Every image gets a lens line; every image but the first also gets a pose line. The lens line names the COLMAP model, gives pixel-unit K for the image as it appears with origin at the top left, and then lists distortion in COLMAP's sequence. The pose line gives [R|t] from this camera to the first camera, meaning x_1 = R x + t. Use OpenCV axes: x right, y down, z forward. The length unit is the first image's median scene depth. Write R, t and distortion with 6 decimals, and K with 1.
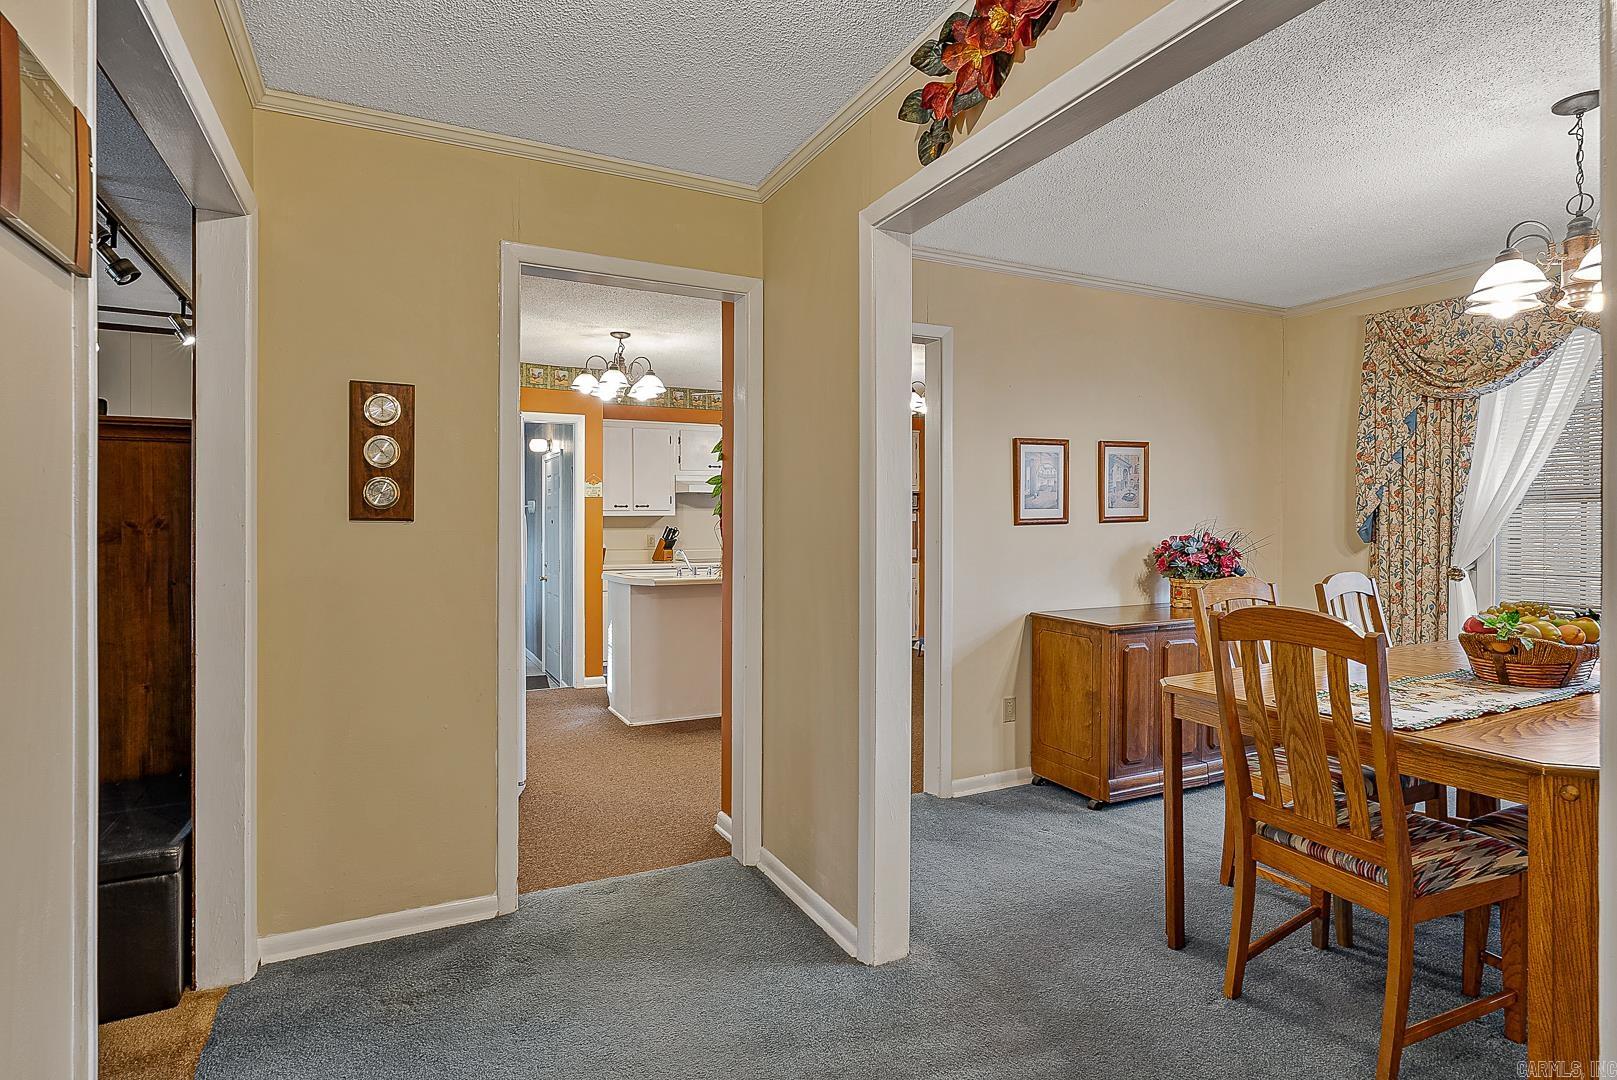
lens RADIAL K [[823.3, 0, 807.1], [0, 823.3, 524.8], [0, 0, 1]] dist [-0.002338, -0.000719]
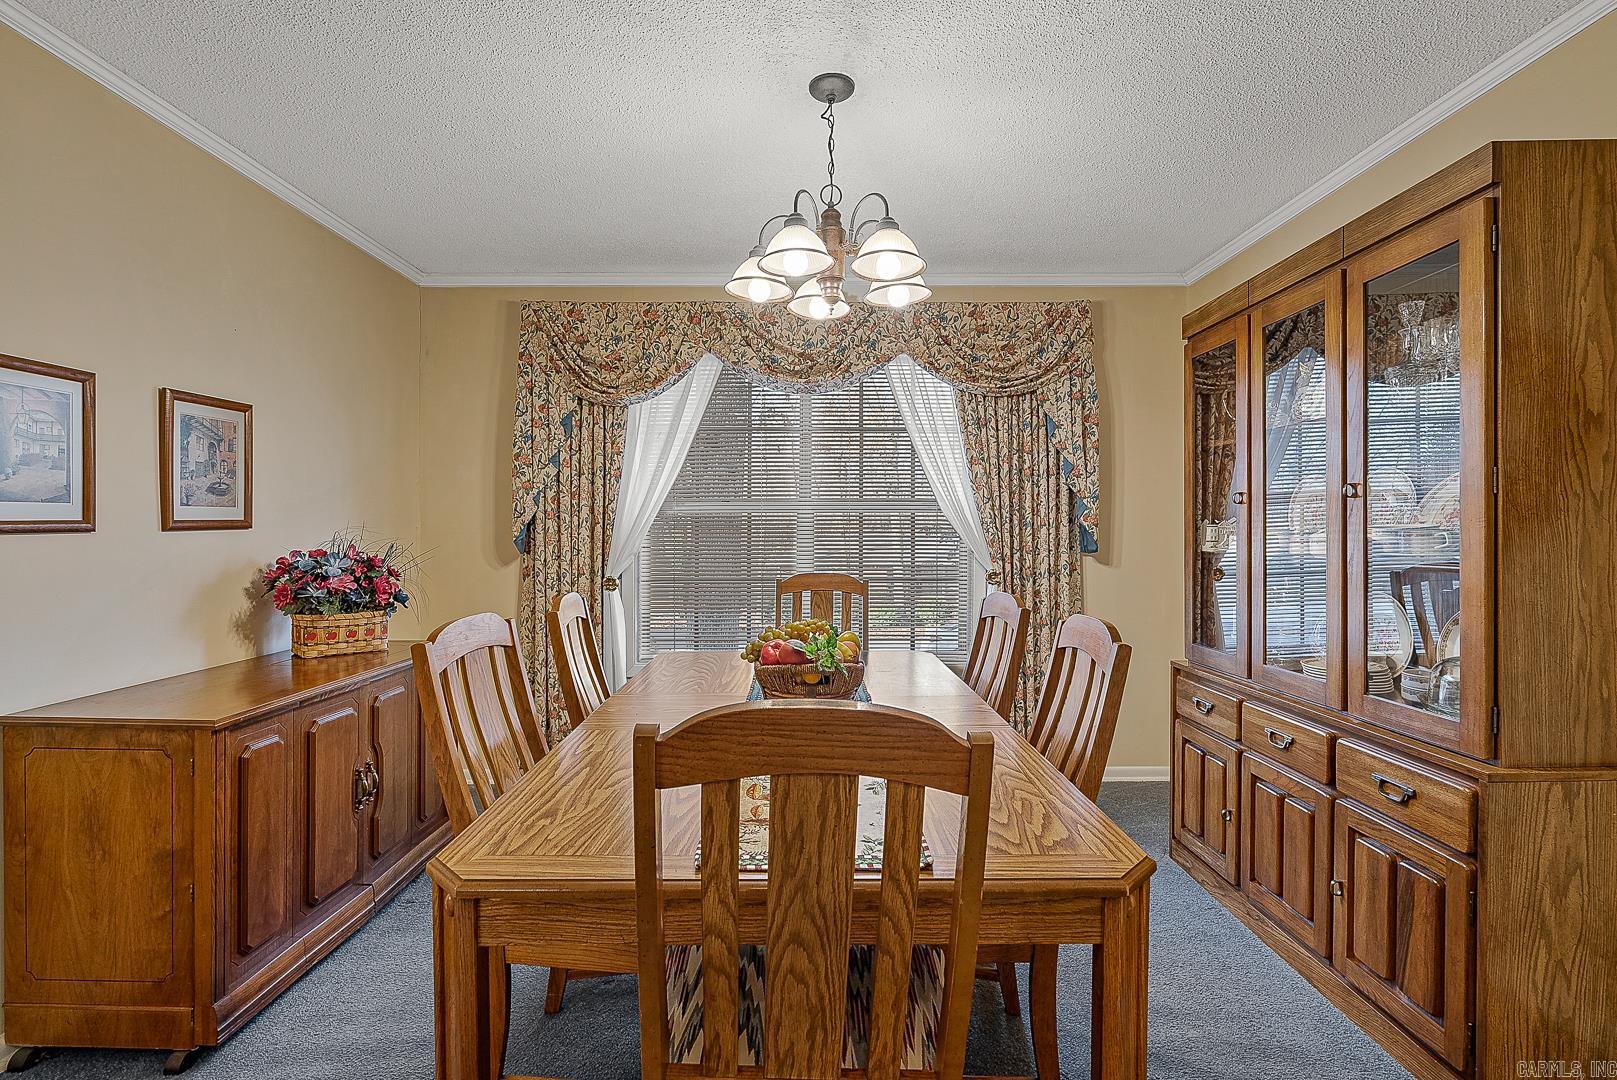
lens RADIAL K [[740.4, 0, 805.3], [0, 740.4, 542.3], [0, 0, 1]] dist [-0.011300, 0.003934]
pose [[0.434960, -0.010389, 0.900390, 0.090800], [0.001446, 0.999940, 0.010839, 0.001079], [-0.900449, -0.003413, 0.434949, 0.386087]]
